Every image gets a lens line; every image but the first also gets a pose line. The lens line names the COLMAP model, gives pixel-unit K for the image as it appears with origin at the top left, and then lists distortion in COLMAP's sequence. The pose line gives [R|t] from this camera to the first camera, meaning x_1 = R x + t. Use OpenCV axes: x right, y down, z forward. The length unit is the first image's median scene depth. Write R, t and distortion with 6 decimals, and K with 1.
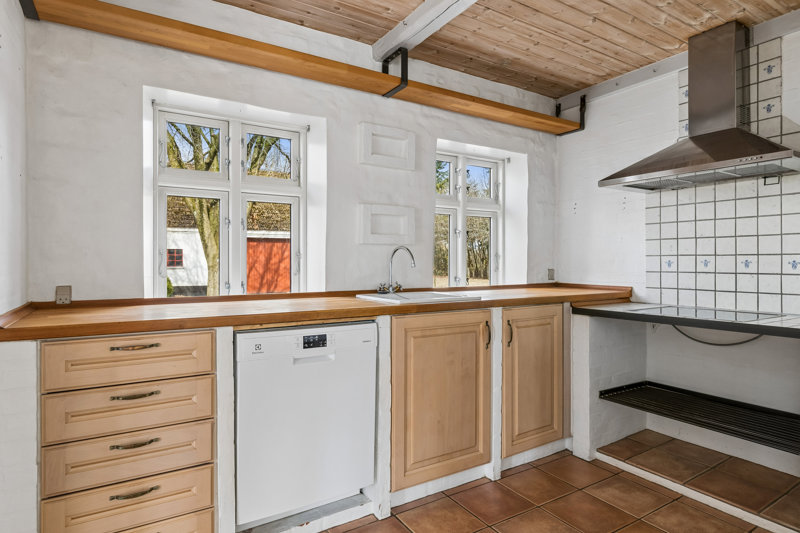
lens RADIAL K [[449.2, 0, 399.0], [0, 449.2, 262.5], [0, 0, 1]] dist [-0.006998, -0.002890]
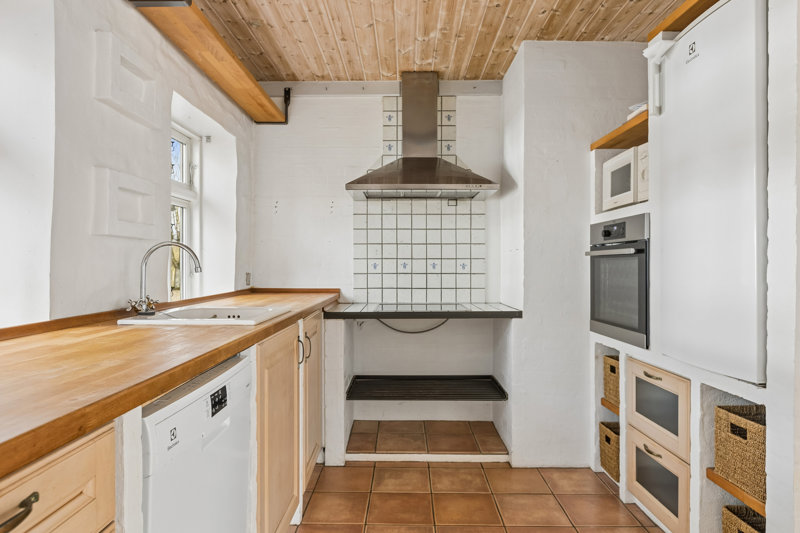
lens RADIAL K [[487.1, 0, 401.1], [0, 487.1, 266.5], [0, 0, 1]] dist [0.003793, -0.000616]
pose [[0.532923, -0.005168, 0.846148, -0.416434], [0.002716, 0.999987, 0.004398, -0.001237], [-0.846159, -0.000046, 0.532930, 0.316709]]
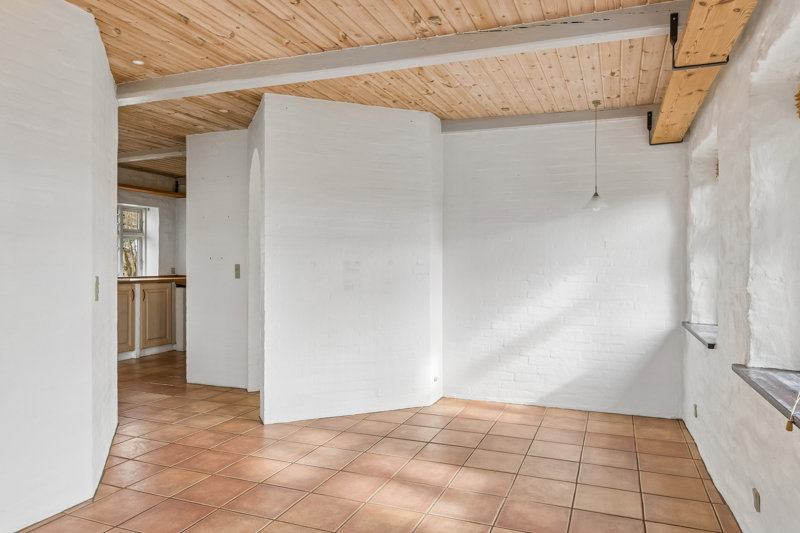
lens RADIAL K [[533.7, 0, 401.9], [0, 533.7, 262.6], [0, 0, 1]] dist [0.004831, 0.000242]
pose [[0.808176, 0.002214, 0.588937, -0.277058], [0.001622, 0.999981, -0.005985, 0.009743], [-0.588939, 0.005792, 0.808157, -1.852730]]
